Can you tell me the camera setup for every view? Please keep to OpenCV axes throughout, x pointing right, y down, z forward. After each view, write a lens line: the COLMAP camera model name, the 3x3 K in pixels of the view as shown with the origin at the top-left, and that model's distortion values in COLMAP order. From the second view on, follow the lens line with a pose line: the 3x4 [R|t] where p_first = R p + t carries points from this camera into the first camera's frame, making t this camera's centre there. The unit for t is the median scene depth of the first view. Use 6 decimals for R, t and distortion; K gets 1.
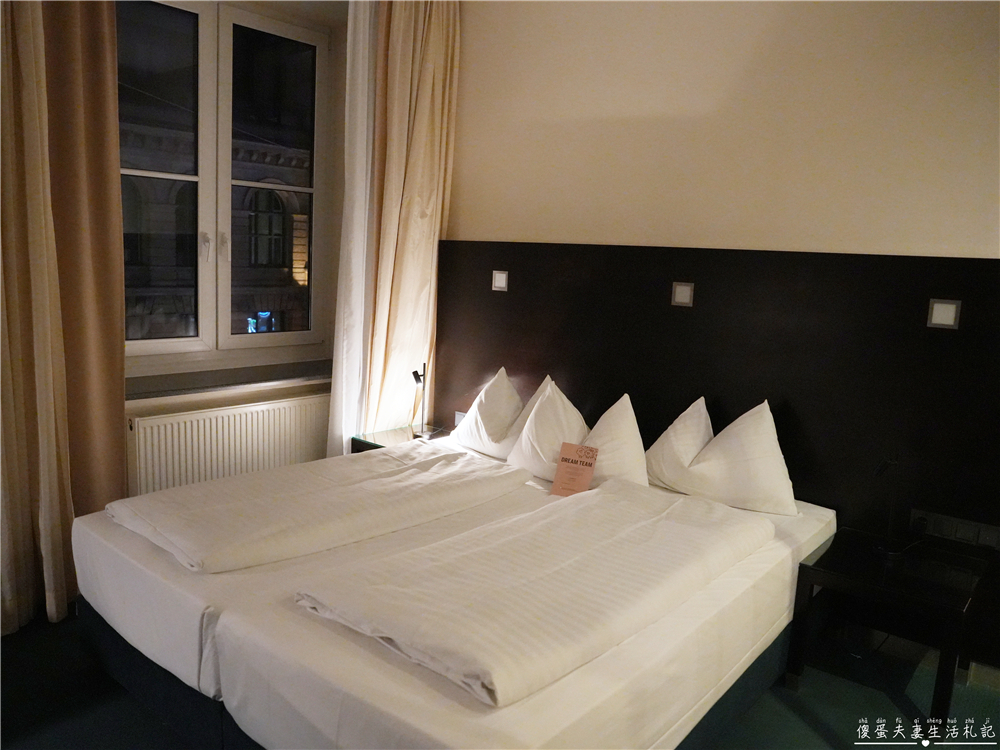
lens RADIAL K [[769.8, 0, 517.8], [0, 769.8, 376.4], [0, 0, 1]] dist [-0.068745, 0.007788]
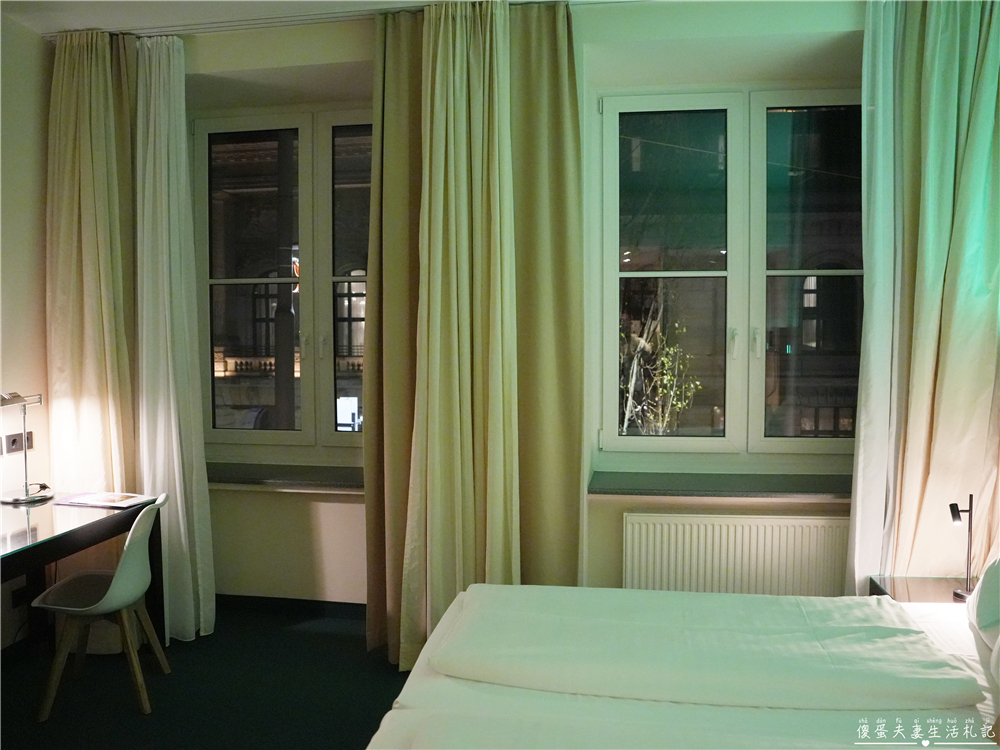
lens RADIAL K [[769.8, 0, 517.8], [0, 769.8, 376.4], [0, 0, 1]] dist [-0.068745, 0.007788]
pose [[0.527240, -0.006063, -0.849695, 0.323020], [-0.105980, 0.991697, -0.072837, -0.039186], [0.843081, 0.128453, 0.522220, 0.350386]]
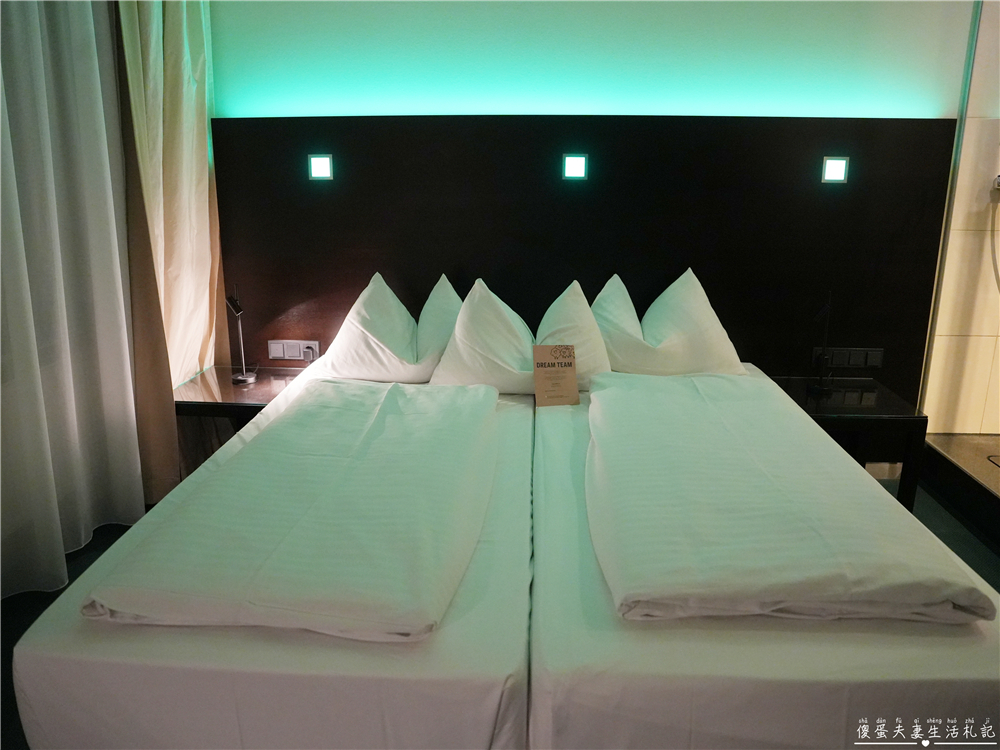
lens RADIAL K [[769.8, 0, 517.8], [0, 769.8, 376.4], [0, 0, 1]] dist [-0.068745, 0.007788]
pose [[0.803081, -0.203477, 0.560052, -0.435514], [0.122762, 0.976225, 0.178646, -0.036574], [-0.583087, -0.074714, 0.808967, 0.299120]]
